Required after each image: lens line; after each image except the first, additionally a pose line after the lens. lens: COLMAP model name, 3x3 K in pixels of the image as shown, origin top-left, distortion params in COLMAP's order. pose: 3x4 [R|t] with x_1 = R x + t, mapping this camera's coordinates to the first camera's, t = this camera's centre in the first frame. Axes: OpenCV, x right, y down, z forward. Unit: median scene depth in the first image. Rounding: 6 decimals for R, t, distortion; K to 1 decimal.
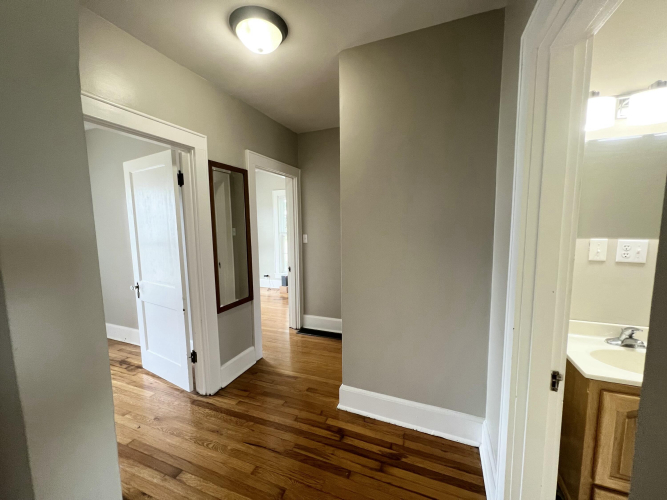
lens RADIAL K [[267.1, 0, 329.9], [0, 267.1, 258.9], [0, 0, 1]] dist [-0.002303, 0.000626]
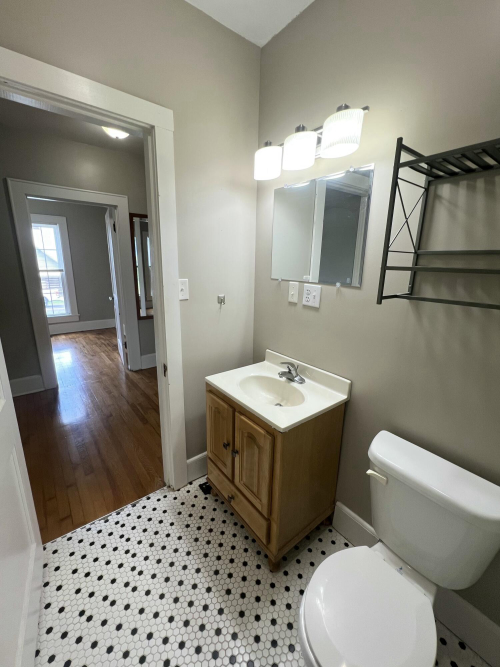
lens RADIAL K [[267.1, 0, 250.3], [0, 267.1, 336.1], [0, 0, 1]] dist [-0.002303, 0.000626]
pose [[0.878357, 0.158243, -0.451052, 1.407579], [-0.092083, 0.981955, 0.165183, -0.023306], [0.469052, -0.103555, 0.877078, -0.056168]]
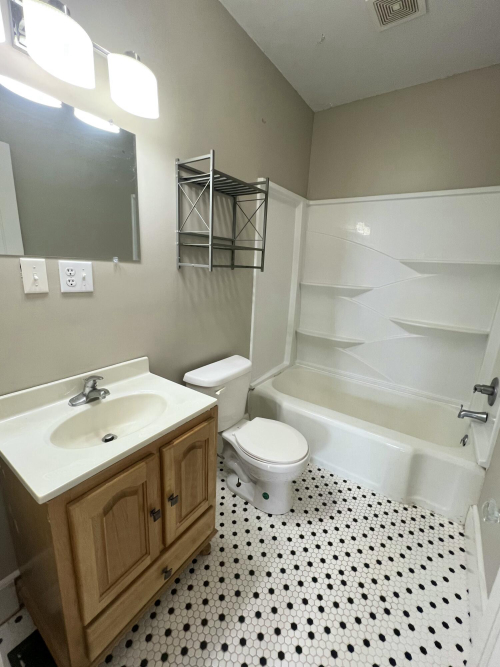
lens RADIAL K [[280.8, 0, 251.1], [0, 280.8, 329.3], [0, 0, 1]] dist [0.005274, 0.000483]
pose [[0.220766, -0.213366, 0.951702, 0.457104], [0.046357, 0.976971, 0.208277, -0.027060], [-0.974224, -0.001863, 0.225573, 0.345805]]
